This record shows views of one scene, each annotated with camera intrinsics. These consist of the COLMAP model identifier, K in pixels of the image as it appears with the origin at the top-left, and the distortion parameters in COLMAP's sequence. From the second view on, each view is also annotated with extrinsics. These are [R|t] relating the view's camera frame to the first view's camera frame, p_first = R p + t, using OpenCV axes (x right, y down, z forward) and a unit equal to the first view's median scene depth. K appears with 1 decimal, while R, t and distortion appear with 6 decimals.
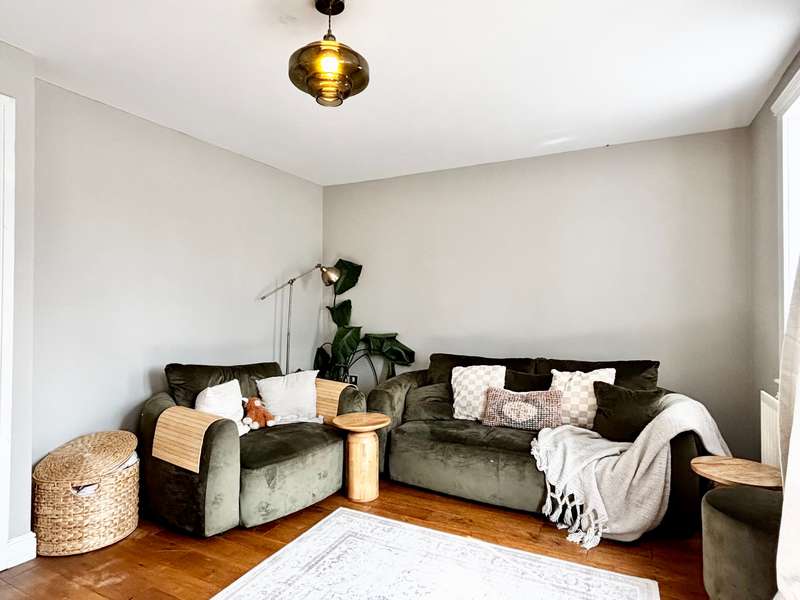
lens RADIAL K [[457.1, 0, 378.4], [0, 457.1, 305.3], [0, 0, 1]] dist [0.018779, -0.006144]
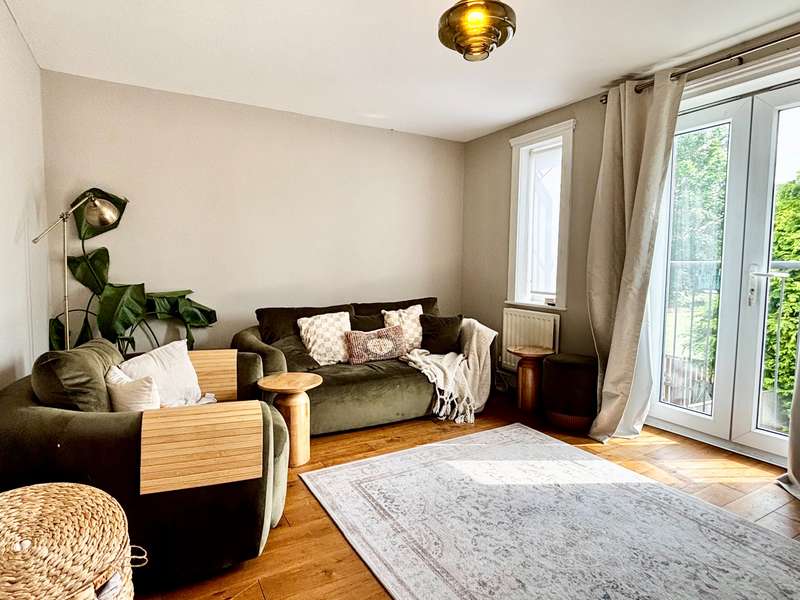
lens RADIAL K [[457.1, 0, 387.9], [0, 457.1, 313.5], [0, 0, 1]] dist [0.018779, -0.006144]
pose [[0.545441, -0.088062, 0.833510, -0.662077], [-0.000126, 0.994457, 0.105148, 0.021454], [-0.838150, -0.057457, 0.542406, 0.340394]]
